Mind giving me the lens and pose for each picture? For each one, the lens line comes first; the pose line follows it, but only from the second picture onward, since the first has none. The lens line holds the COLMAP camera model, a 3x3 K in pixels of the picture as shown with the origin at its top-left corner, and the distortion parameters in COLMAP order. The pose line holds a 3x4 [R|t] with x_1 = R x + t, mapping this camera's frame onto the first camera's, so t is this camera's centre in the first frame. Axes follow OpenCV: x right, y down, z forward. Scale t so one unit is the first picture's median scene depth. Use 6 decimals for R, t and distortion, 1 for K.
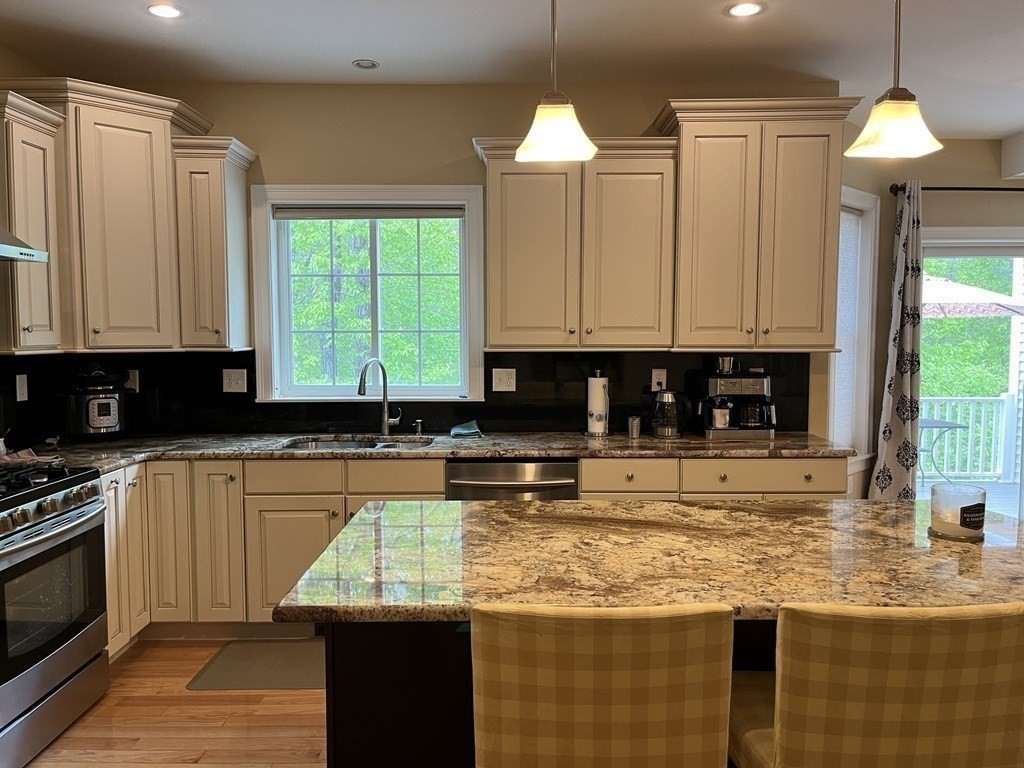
lens RADIAL K [[774.0, 0, 512.7], [0, 774.0, 386.5], [0, 0, 1]] dist [0.064272, -0.075705]
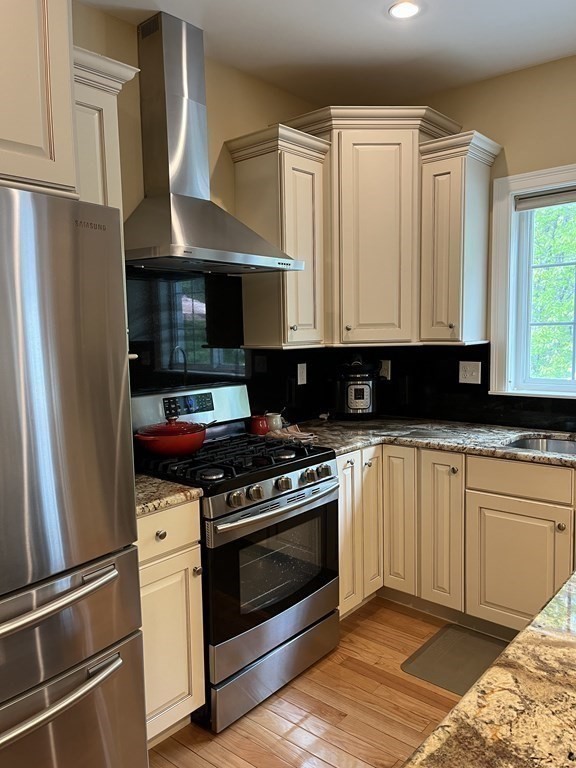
lens RADIAL K [[580.5, 0, 285.6], [0, 580.5, 387.4], [0, 0, 1]] dist [0.064272, -0.075705]
pose [[0.756487, 0.051977, -0.651941, -0.034715], [-0.026517, 0.998455, 0.048833, -0.022244], [0.653471, -0.019654, 0.756696, 0.280091]]
